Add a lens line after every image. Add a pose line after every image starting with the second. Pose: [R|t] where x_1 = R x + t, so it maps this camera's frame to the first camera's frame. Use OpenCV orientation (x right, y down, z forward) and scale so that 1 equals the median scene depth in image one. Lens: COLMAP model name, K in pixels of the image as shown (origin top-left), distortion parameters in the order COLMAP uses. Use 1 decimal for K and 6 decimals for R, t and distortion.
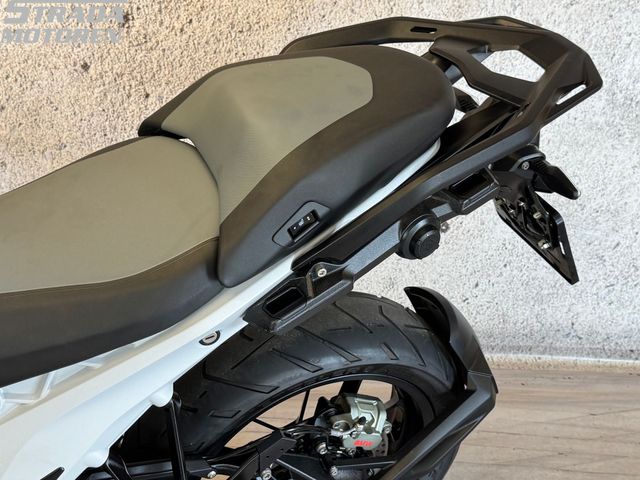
lens RADIAL K [[879.8, 0, 320.0], [0, 879.8, 240.0], [0, 0, 1]] dist [0.083117, -0.028107]
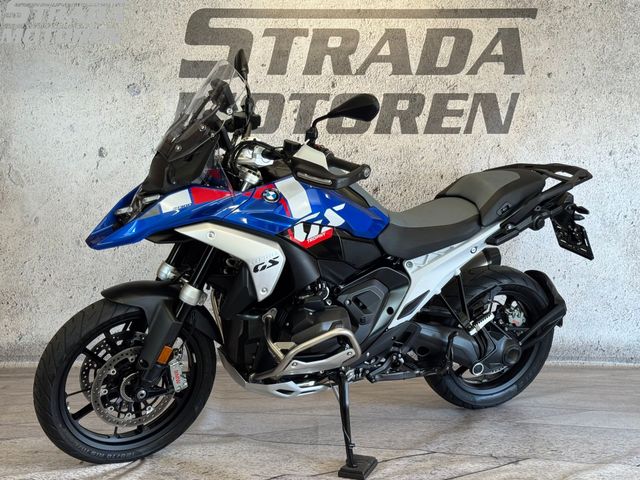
lens RADIAL K [[979.1, 0, 320.0], [0, 979.1, 240.0], [0, 0, 1]] dist [0.119928, -0.099142]
pose [[0.999780, -0.017314, 0.011877, -0.659729], [0.020244, 0.944931, -0.326642, 1.115145], [-0.005567, 0.326810, 0.945074, -2.119667]]
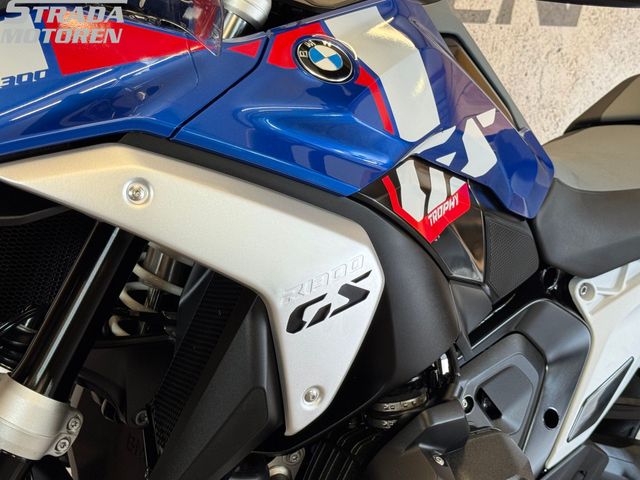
lens RADIAL K [[1169.0, 0, 320.0], [0, 1169.0, 240.0], [0, 0, 1]] dist [0.051059, 0.165193]
pose [[0.959053, -0.028553, 0.281785, -1.037884], [0.123614, 0.937343, -0.325741, 0.526931], [-0.254829, 0.347235, 0.902491, -0.327138]]
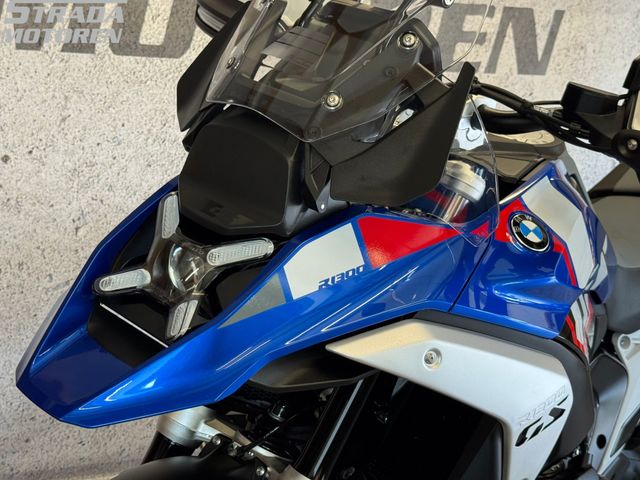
lens RADIAL K [[979.1, 0, 320.0], [0, 979.1, 240.0], [0, 0, 1]] dist [0.119928, -0.099142]
pose [[0.920785, -0.043028, 0.387690, -1.381474], [0.141135, 0.963310, -0.228289, 0.300562], [-0.363642, 0.264921, 0.893074, -0.385298]]
